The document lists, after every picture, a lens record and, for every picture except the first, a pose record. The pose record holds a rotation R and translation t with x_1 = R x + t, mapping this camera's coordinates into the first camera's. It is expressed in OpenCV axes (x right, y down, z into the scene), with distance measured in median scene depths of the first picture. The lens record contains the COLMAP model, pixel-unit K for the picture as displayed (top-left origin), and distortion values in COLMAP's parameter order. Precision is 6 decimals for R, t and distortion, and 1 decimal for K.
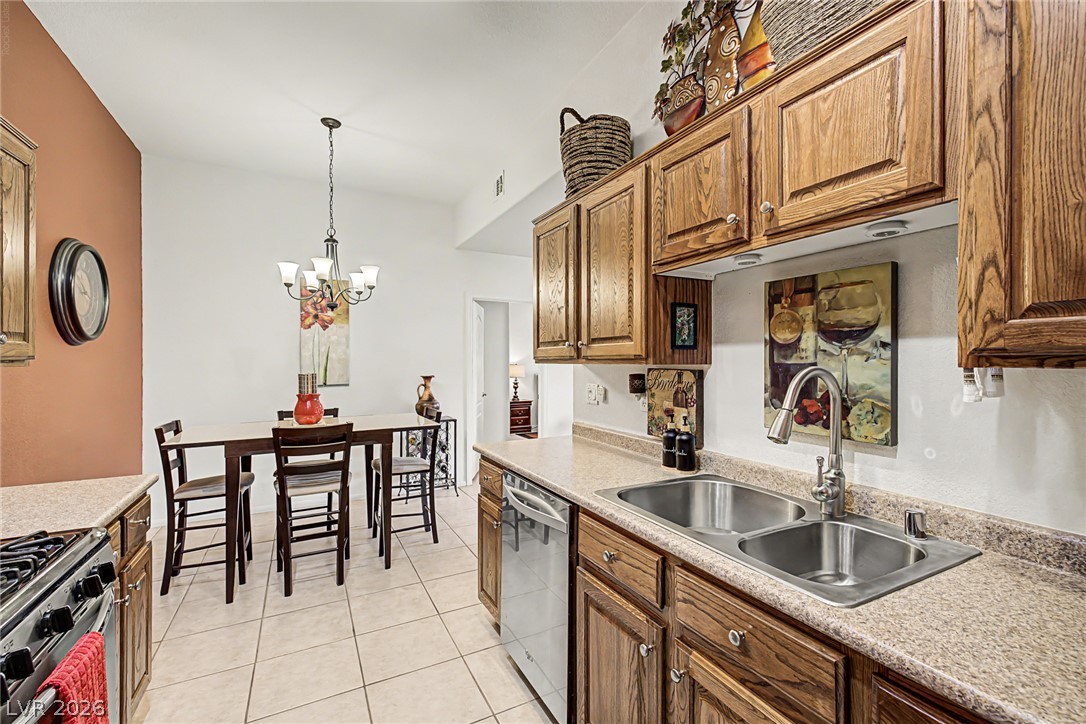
lens RADIAL K [[456.1, 0, 546.4], [0, 456.1, 358.5], [0, 0, 1]] dist [0.004233, 0.000068]
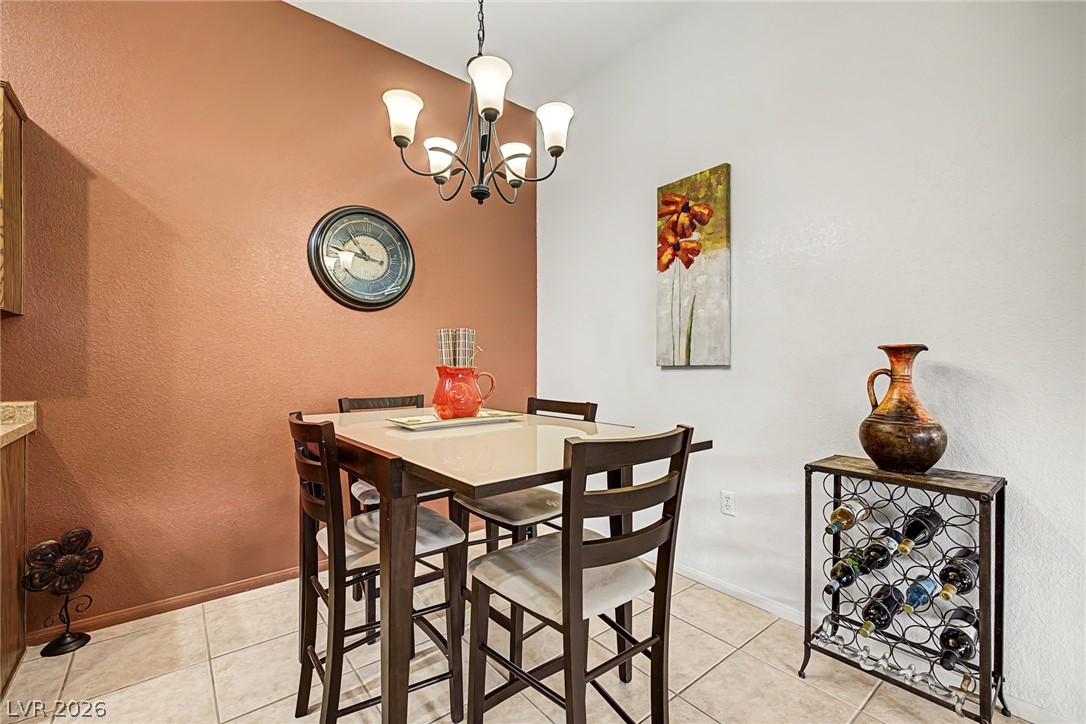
lens RADIAL K [[456.1, 0, 541.5], [0, 456.1, 362.4], [0, 0, 1]] dist [0.004233, 0.000068]
pose [[0.190660, -0.002079, -0.981654, 0.027049], [0.003509, 0.999993, -0.001436, 0.053112], [0.981650, -0.003170, 0.190666, 0.712108]]
